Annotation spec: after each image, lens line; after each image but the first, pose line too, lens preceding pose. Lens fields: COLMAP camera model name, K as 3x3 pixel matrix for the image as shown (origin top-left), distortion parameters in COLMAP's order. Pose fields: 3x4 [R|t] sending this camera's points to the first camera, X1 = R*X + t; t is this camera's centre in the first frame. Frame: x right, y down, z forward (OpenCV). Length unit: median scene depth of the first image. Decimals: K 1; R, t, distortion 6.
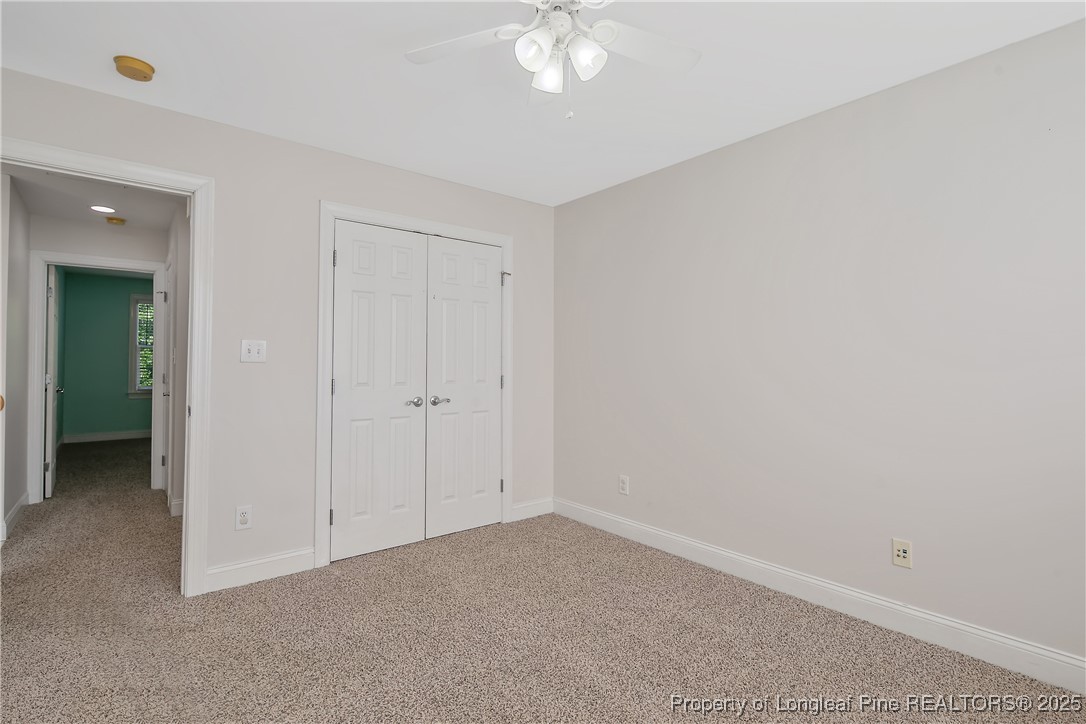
lens RADIAL K [[530.9, 0, 541.3], [0, 530.9, 364.9], [0, 0, 1]] dist [0.005839, -0.005176]
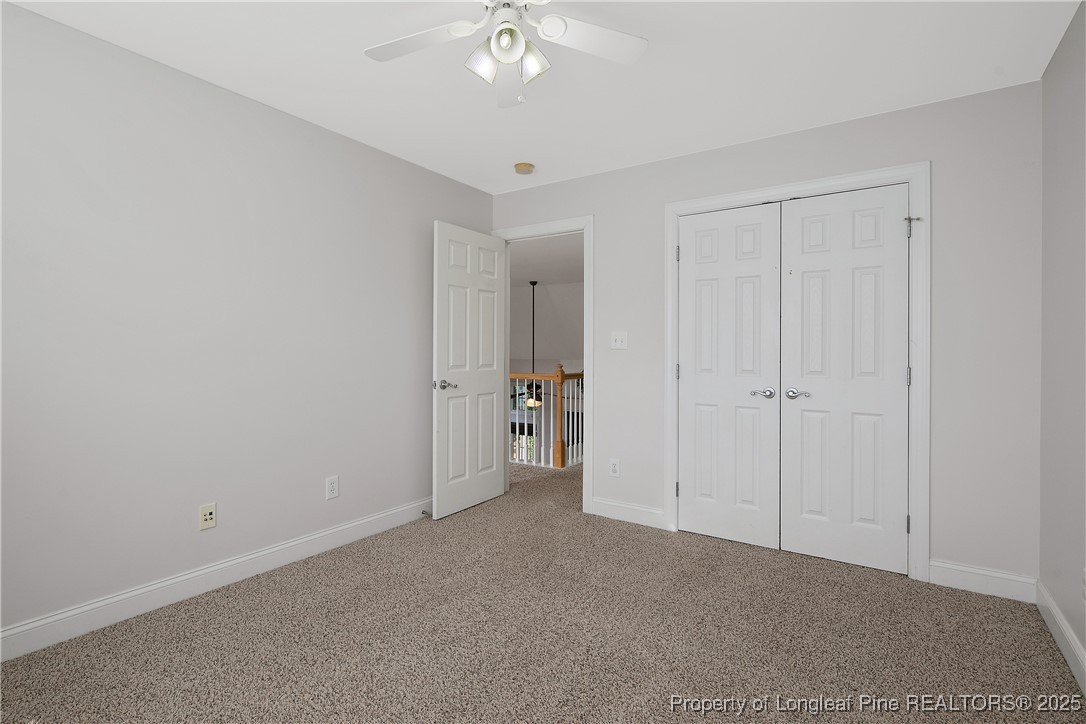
lens RADIAL K [[530.9, 0, 538.4], [0, 530.9, 357.5], [0, 0, 1]] dist [0.005839, -0.005176]
pose [[0.269647, 0.024795, -0.962640, 0.560635], [0.006628, 0.999597, 0.027603, -0.019004], [0.962936, -0.013824, 0.269374, 0.413499]]
